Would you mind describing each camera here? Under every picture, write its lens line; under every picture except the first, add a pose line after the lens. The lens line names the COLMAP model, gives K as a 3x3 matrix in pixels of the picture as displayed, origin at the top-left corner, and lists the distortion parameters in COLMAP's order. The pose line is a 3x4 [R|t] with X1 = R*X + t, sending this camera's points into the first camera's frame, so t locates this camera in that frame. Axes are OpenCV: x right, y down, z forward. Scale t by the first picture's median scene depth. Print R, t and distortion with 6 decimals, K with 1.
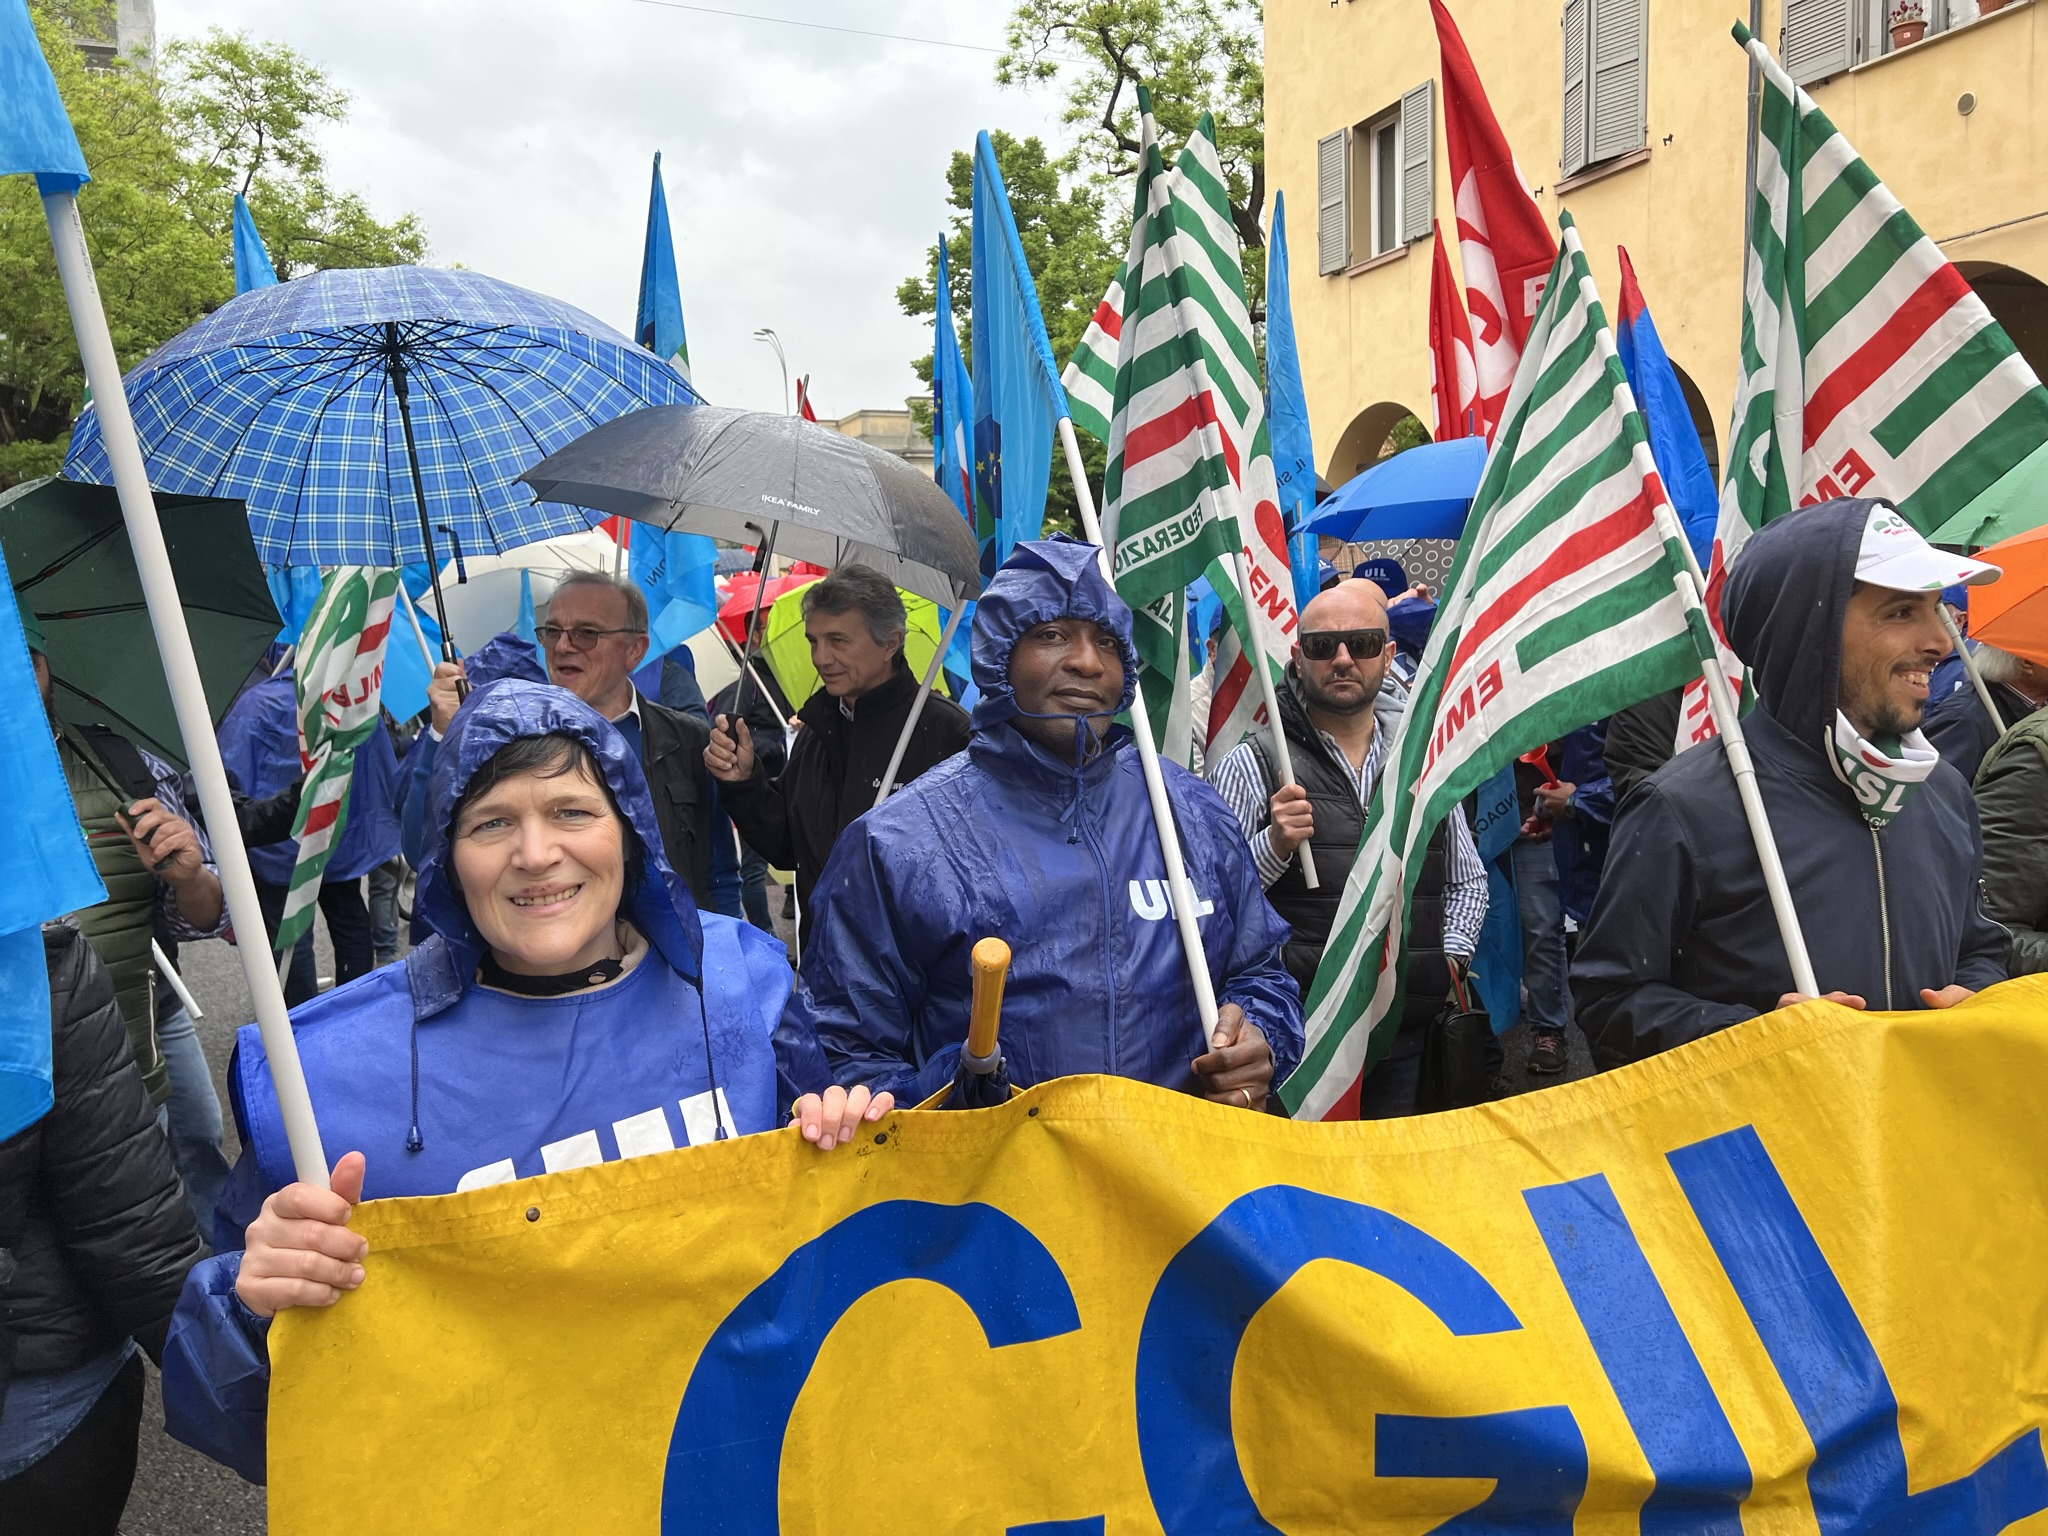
lens RADIAL K [[1604.3, 0, 1020.3], [0, 1604.3, 724.0], [0, 0, 1]] dist [0.034988, -0.008806]
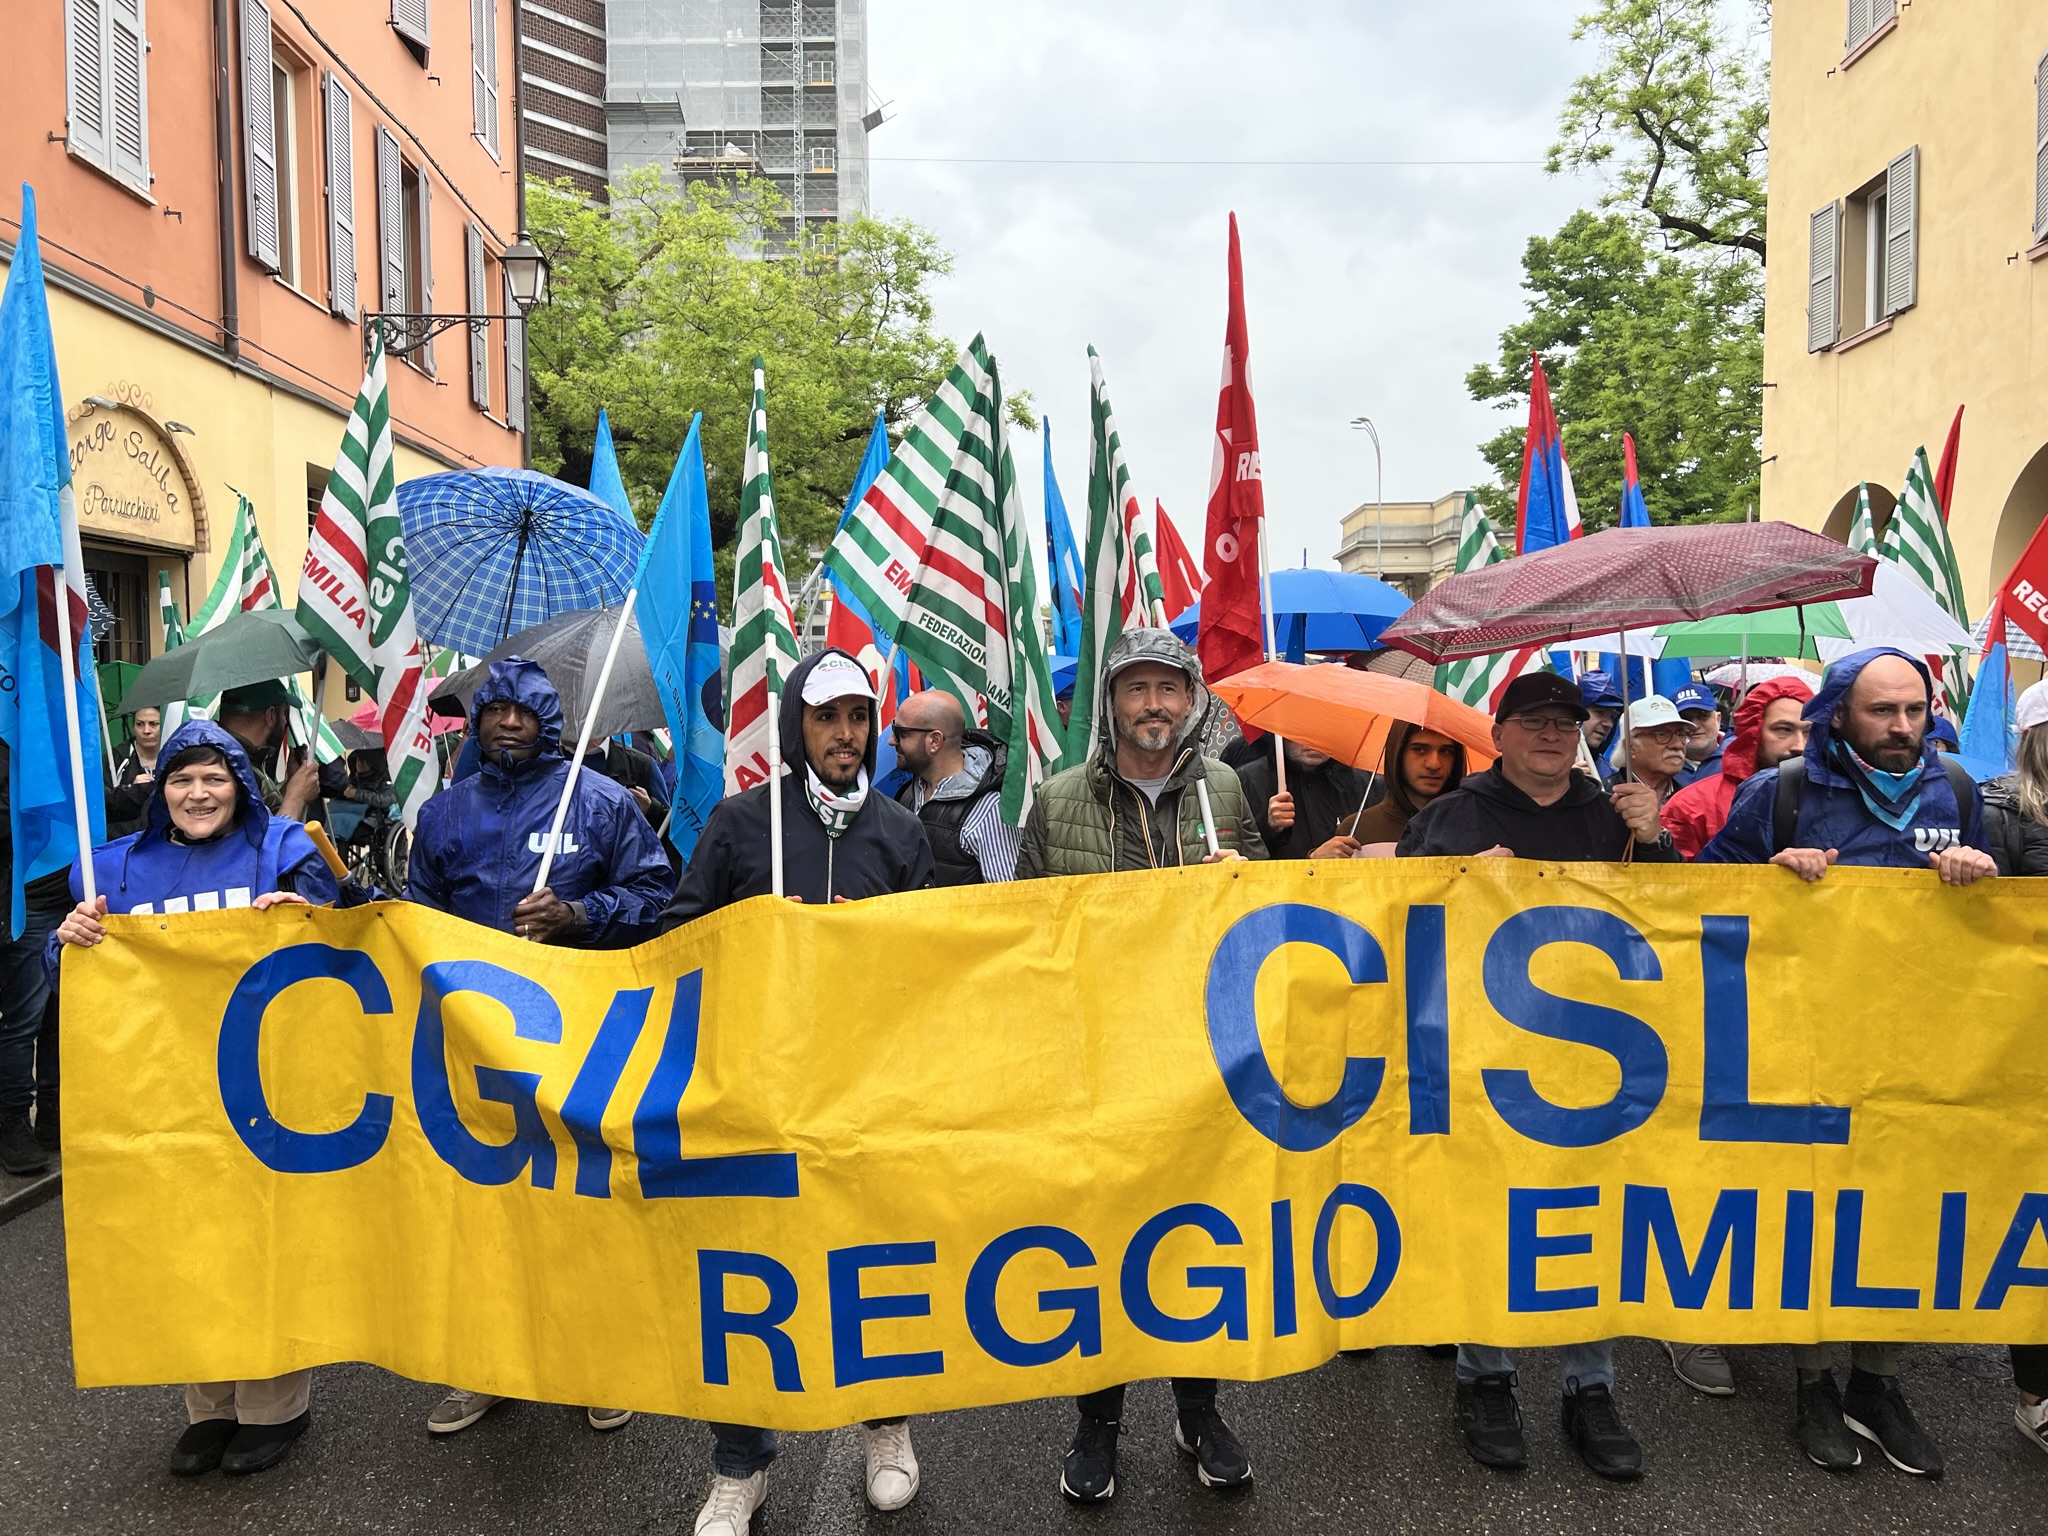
lens RADIAL K [[1553.3, 0, 1024.2], [0, 1553.3, 730.3], [0, 0, 1]] dist [0.150424, -0.134989]
pose [[0.918897, 0.033767, -0.393049, 0.105005], [-0.049419, 0.998334, -0.029769, -0.001076], [0.391389, 0.046779, 0.919036, -0.040904]]
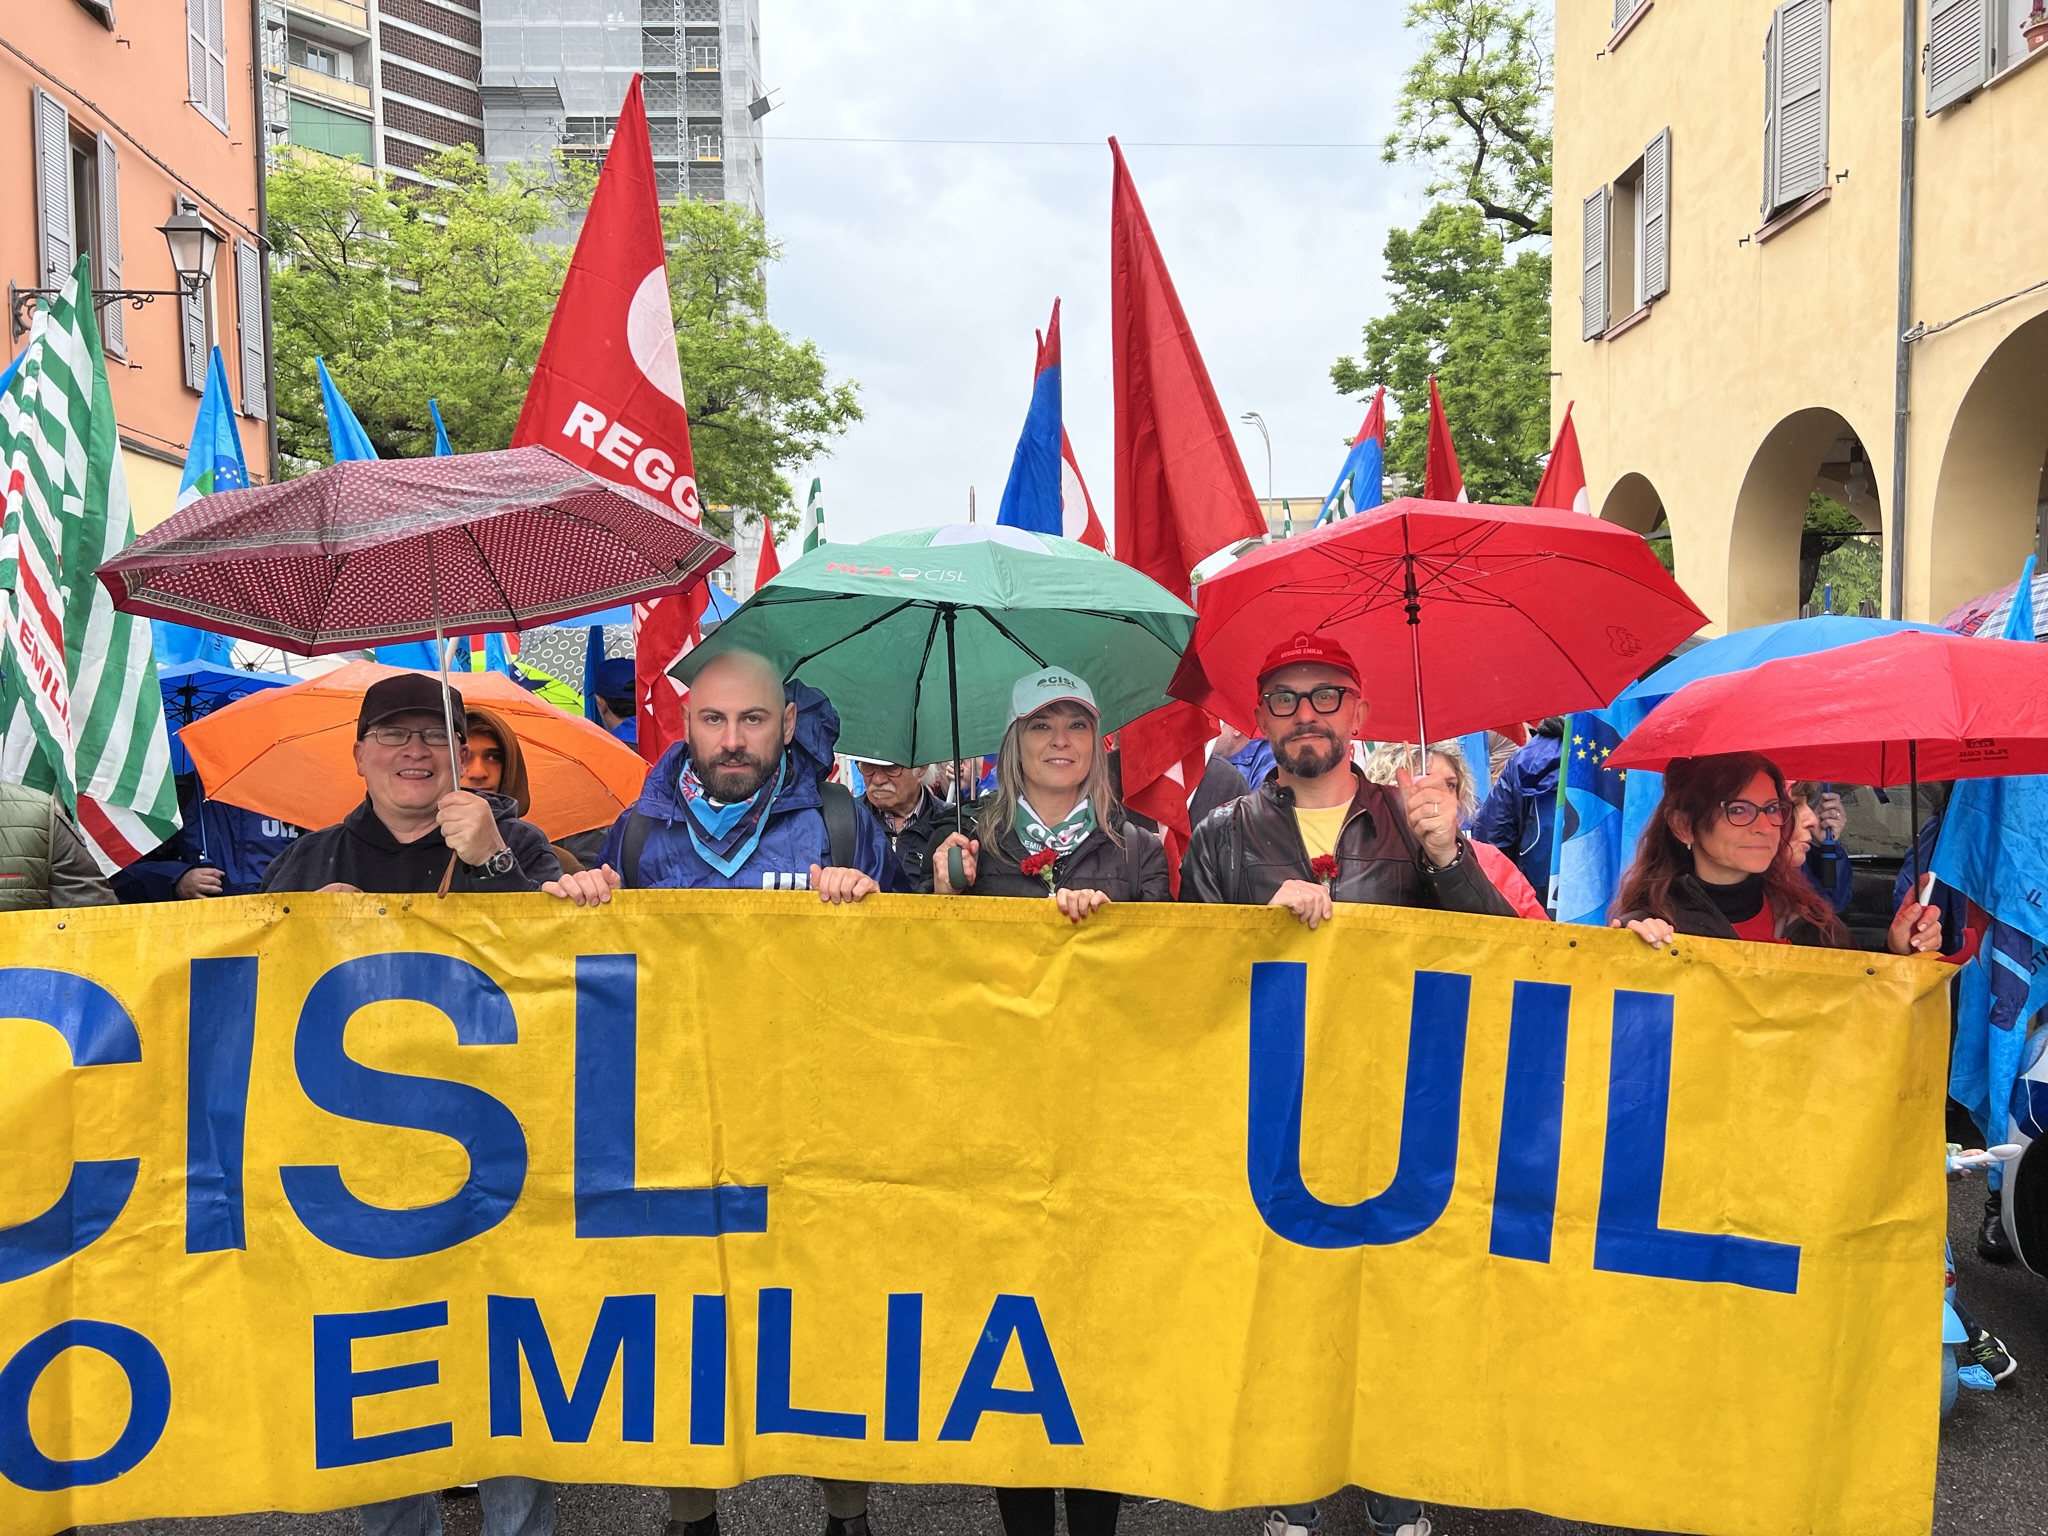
lens RADIAL K [[1553.3, 0, 1024.2], [0, 1553.3, 730.3], [0, 0, 1]] dist [0.150424, -0.134989]
pose [[0.931844, 0.027196, -0.361839, 0.168730], [-0.040439, 0.998759, -0.029076, -0.006005], [0.360599, 0.041727, 0.931787, 0.011330]]
